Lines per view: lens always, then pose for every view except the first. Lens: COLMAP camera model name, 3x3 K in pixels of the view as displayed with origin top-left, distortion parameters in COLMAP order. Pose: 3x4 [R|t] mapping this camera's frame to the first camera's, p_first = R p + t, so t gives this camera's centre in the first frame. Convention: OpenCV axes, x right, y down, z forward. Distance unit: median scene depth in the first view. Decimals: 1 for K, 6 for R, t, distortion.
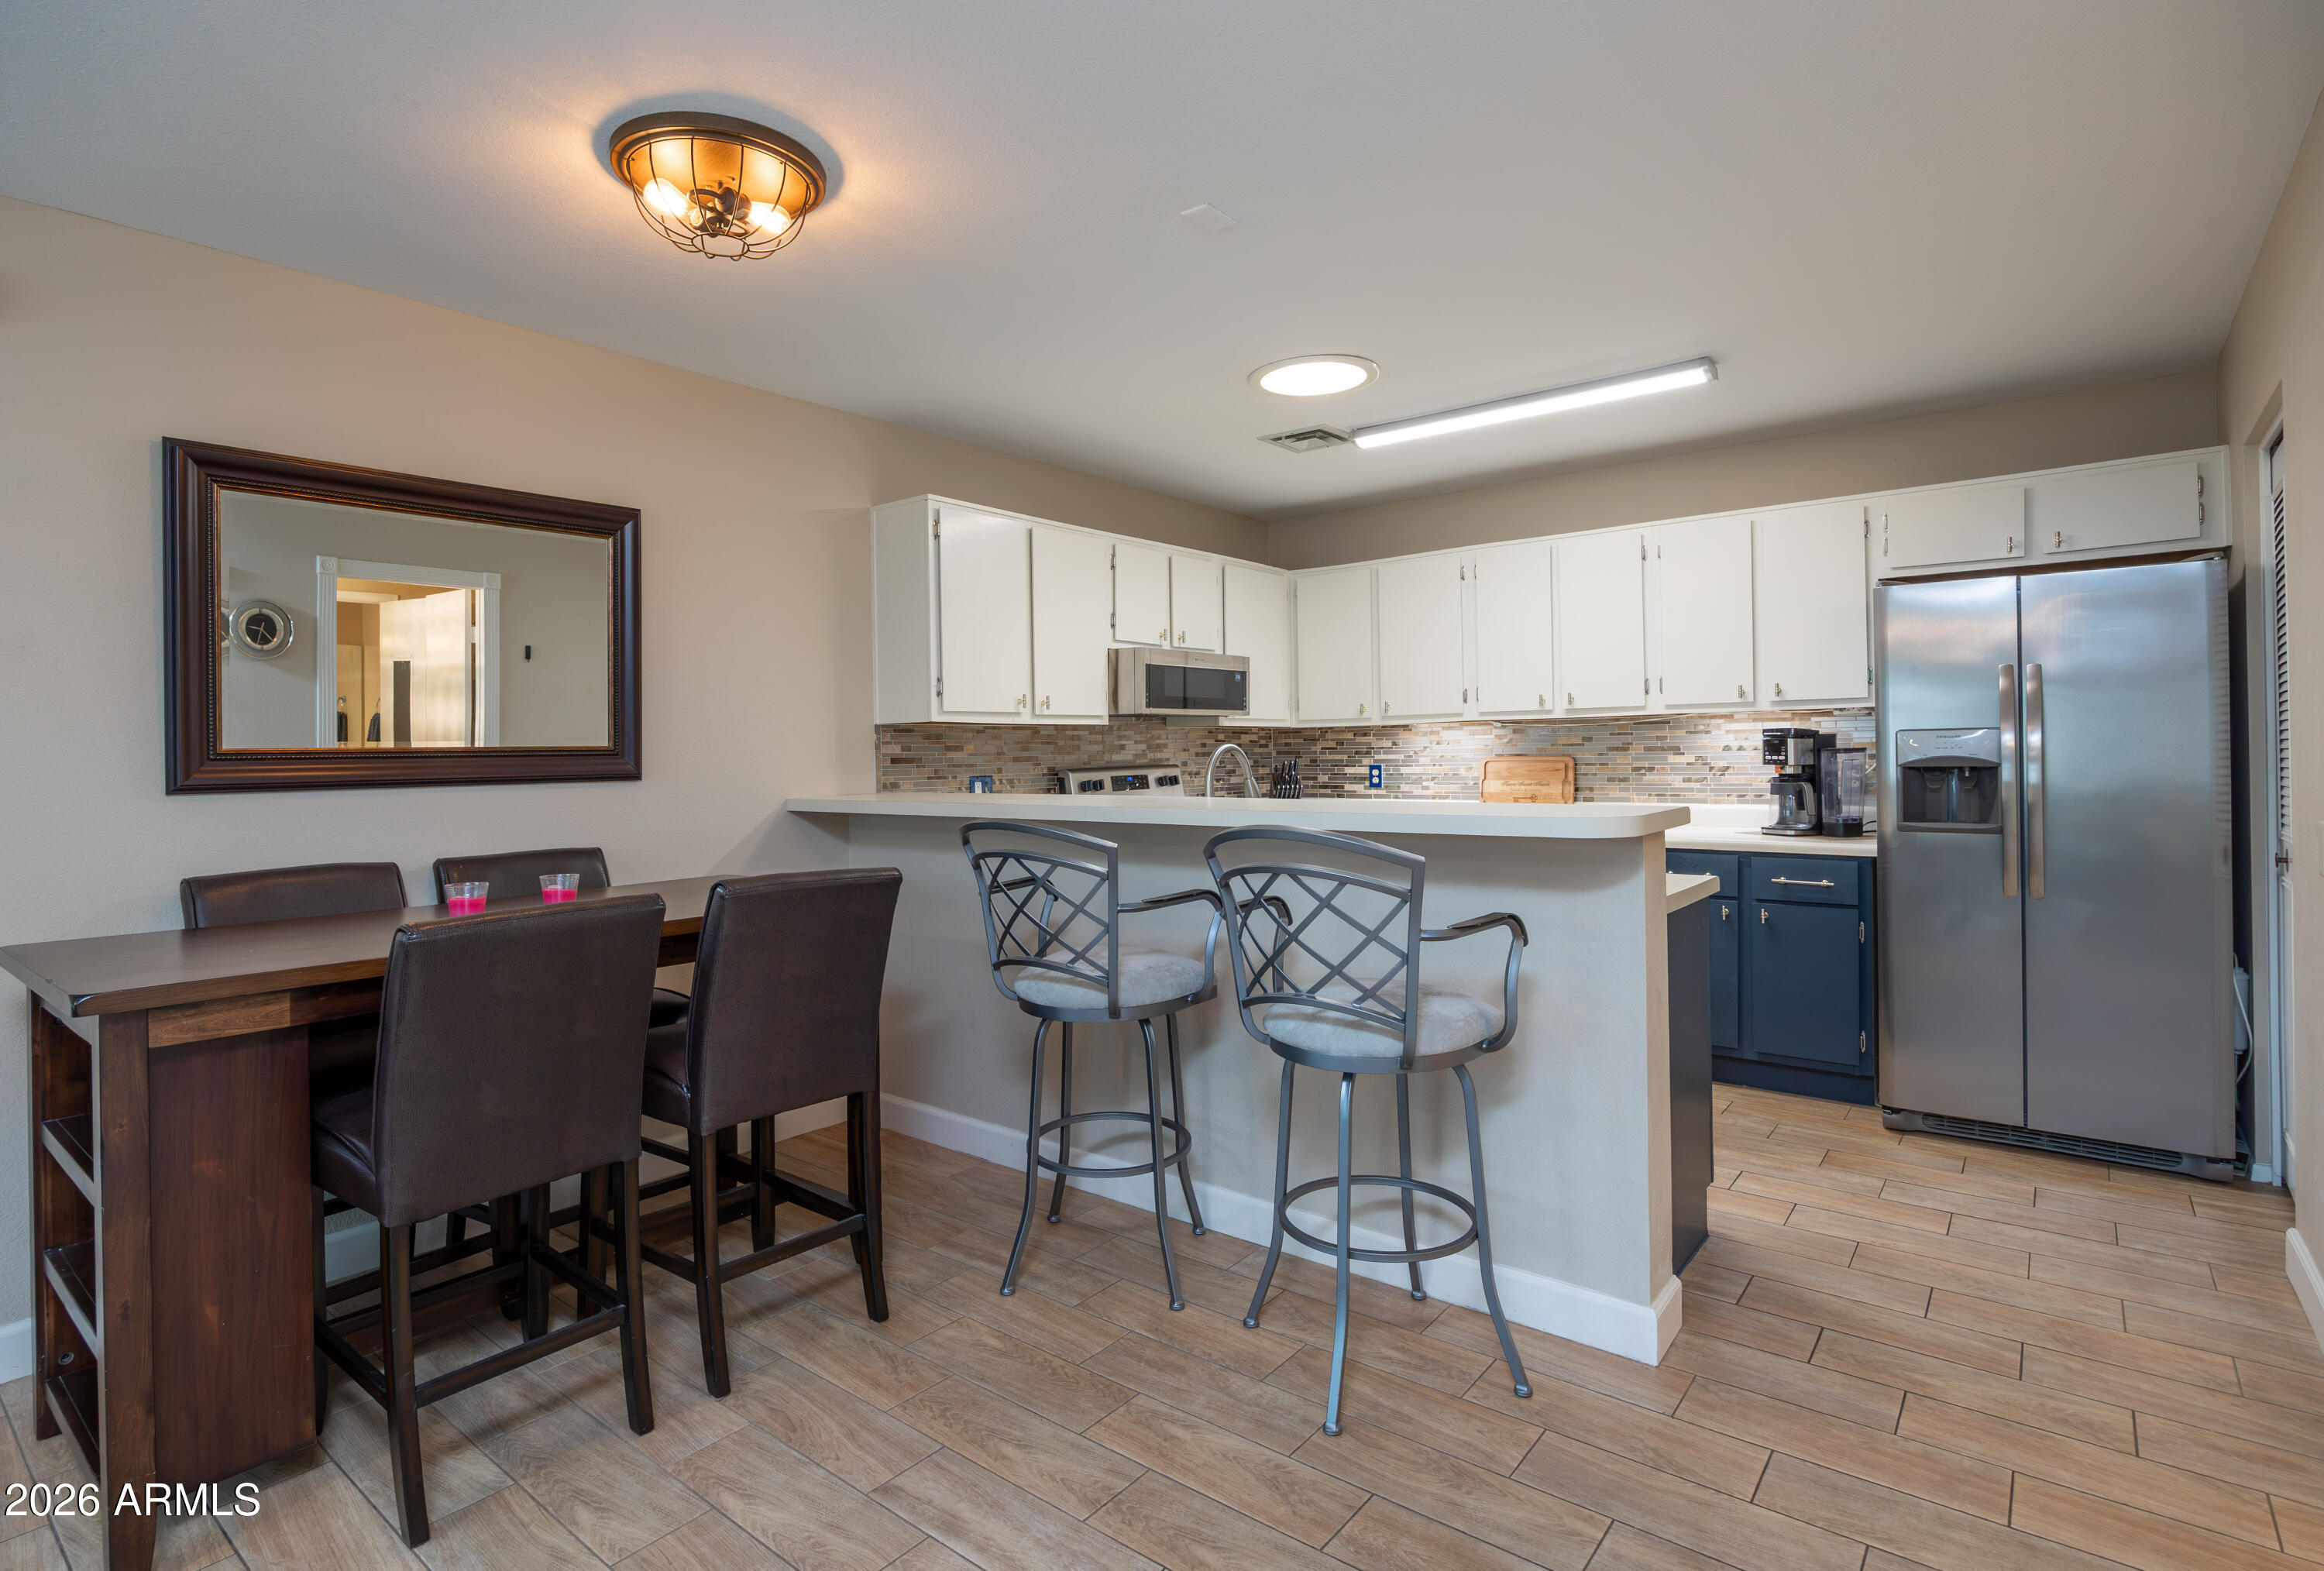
lens RADIAL K [[1147.3, 0, 1138.2], [0, 1147.3, 753.1], [0, 0, 1]] dist [-0.013017, 0.001293]
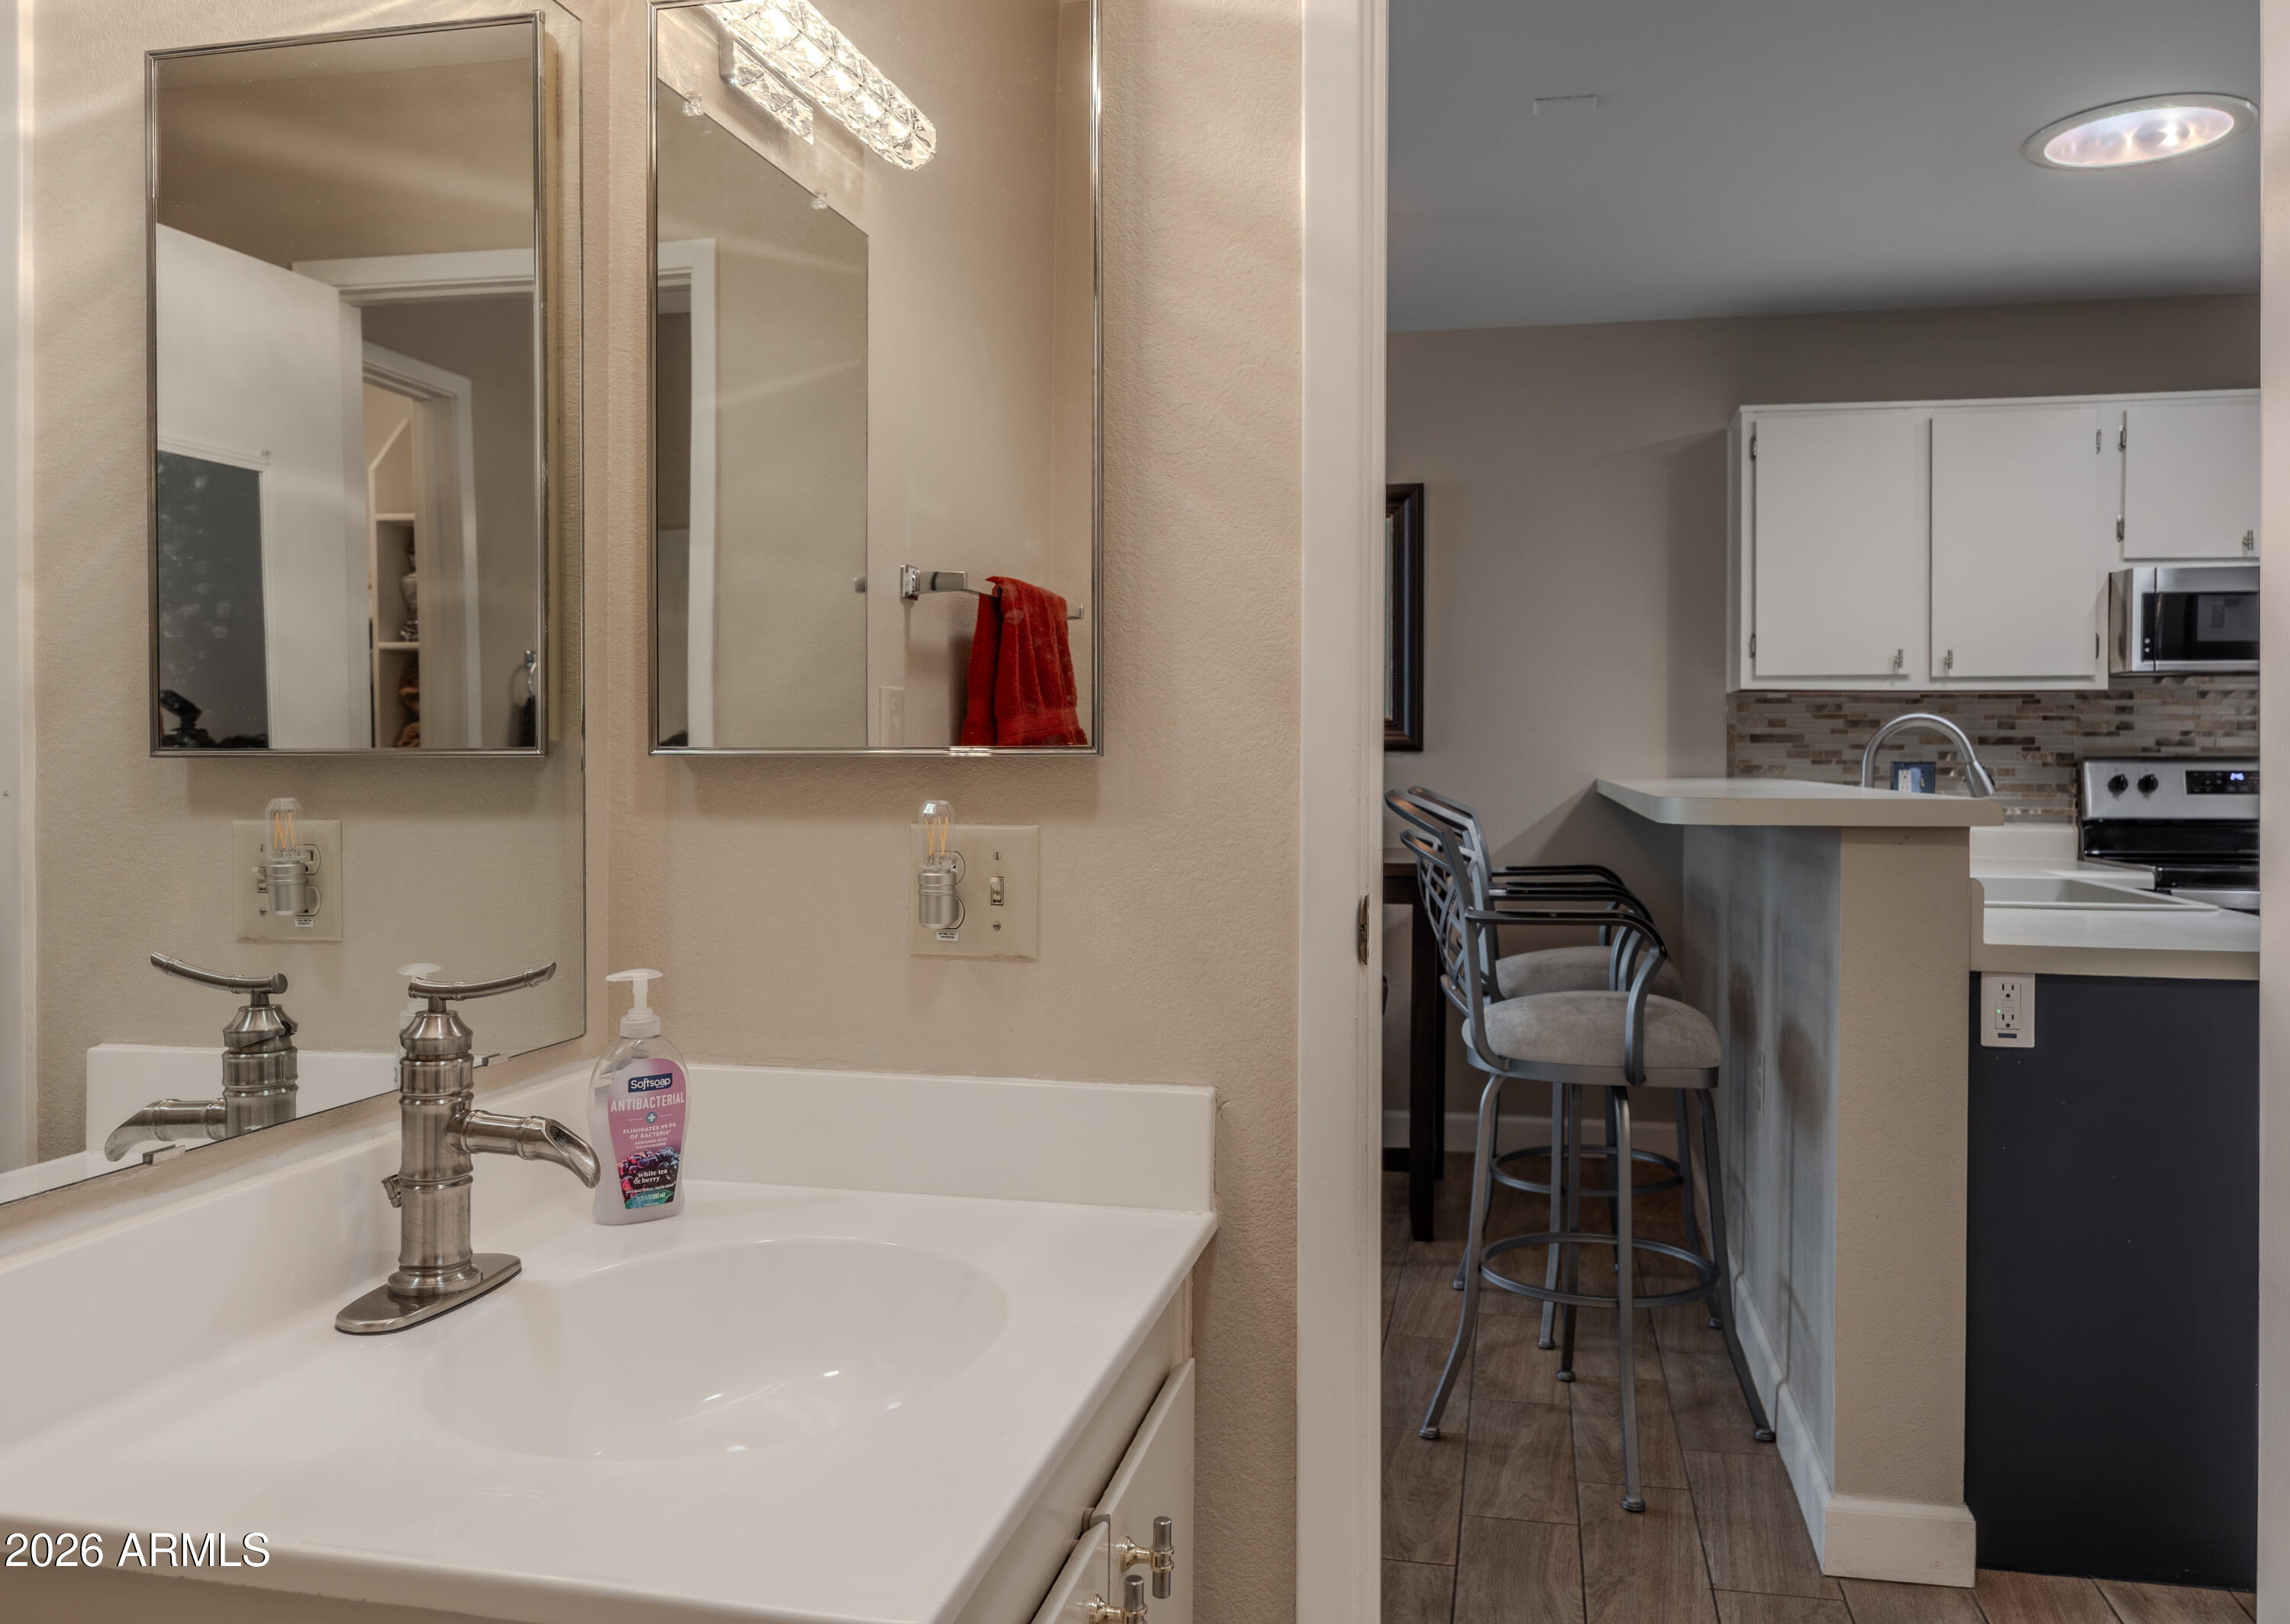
lens RADIAL K [[1724.4, 0, 1152.0], [0, 1724.4, 773.7], [0, 0, 1]] dist [-0.002128, 0.003584]
pose [[0.462308, 0.028948, -0.886247, 0.647769], [-0.013363, 0.999581, 0.025679, 0.005872], [0.886619, -0.000029, 0.462501, 0.066224]]
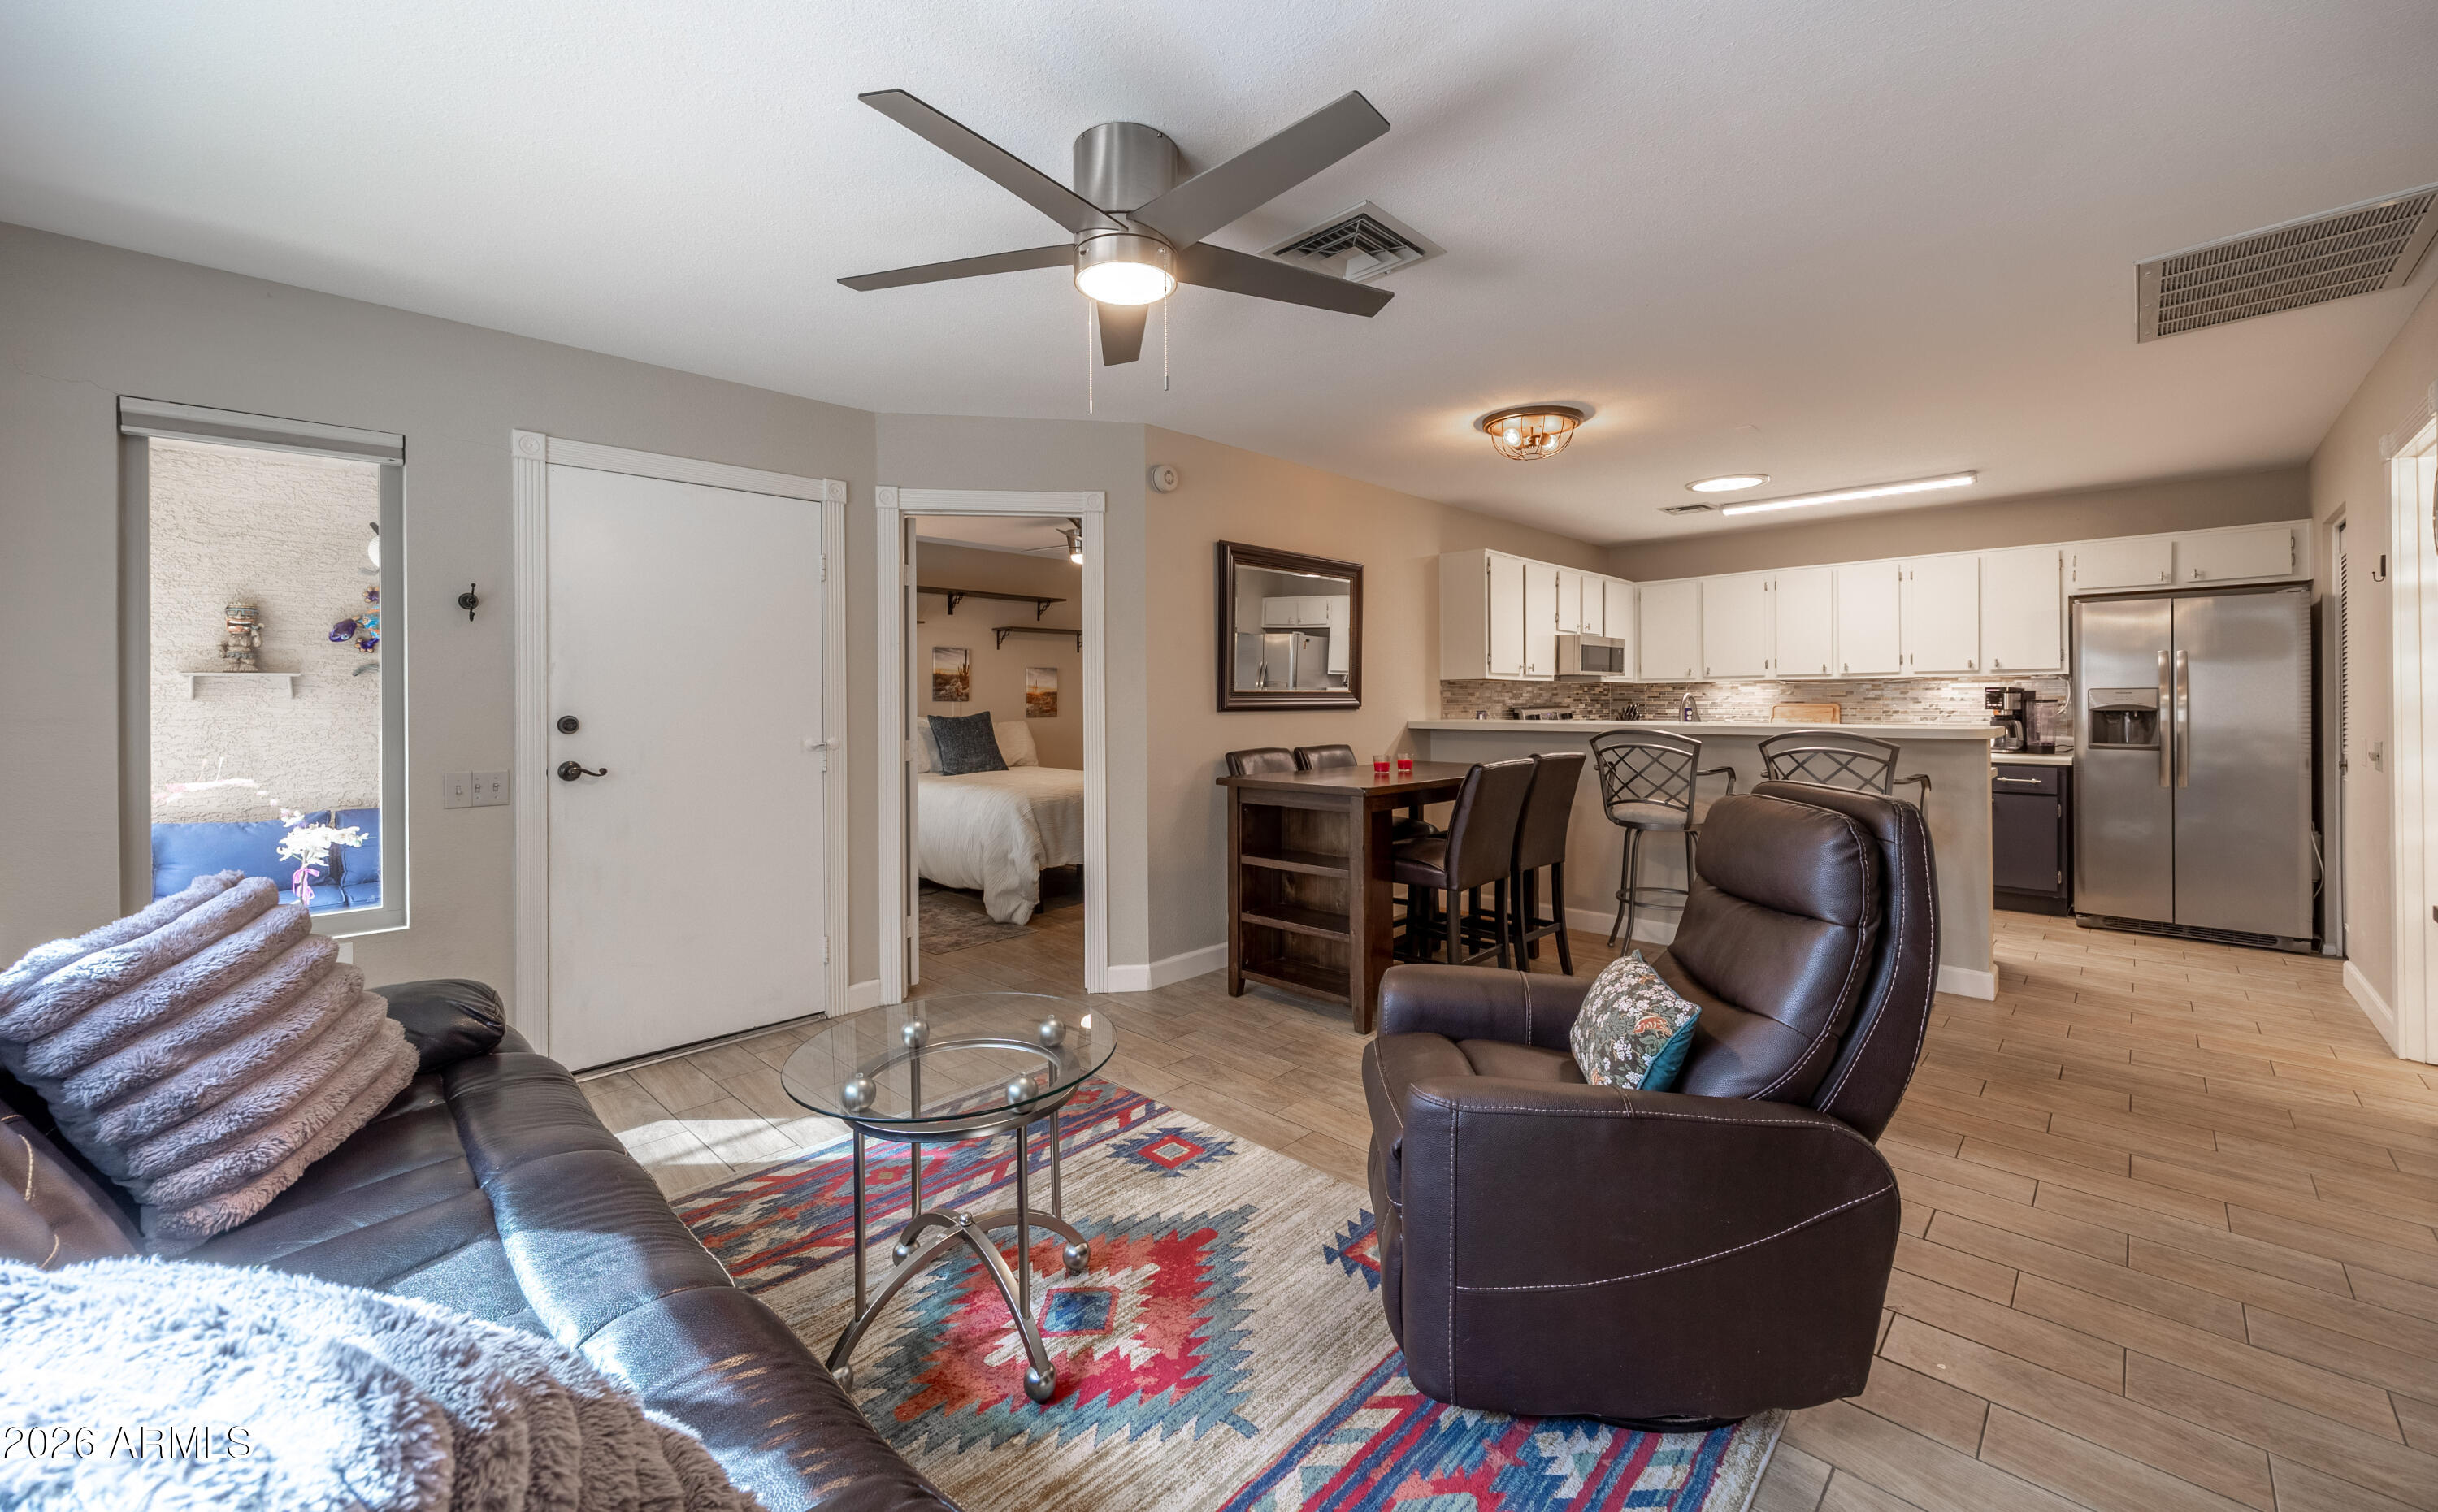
lens RADIAL K [[952.7, 0, 1202.2], [0, 952.7, 700.9], [0, 0, 1]] dist [0.000297, -0.000276]
pose [[0.995564, 0.010718, -0.093476, -0.435735], [-0.010660, 0.999943, 0.001116, 0.008635], [0.093483, -0.000115, 0.995621, -0.450394]]
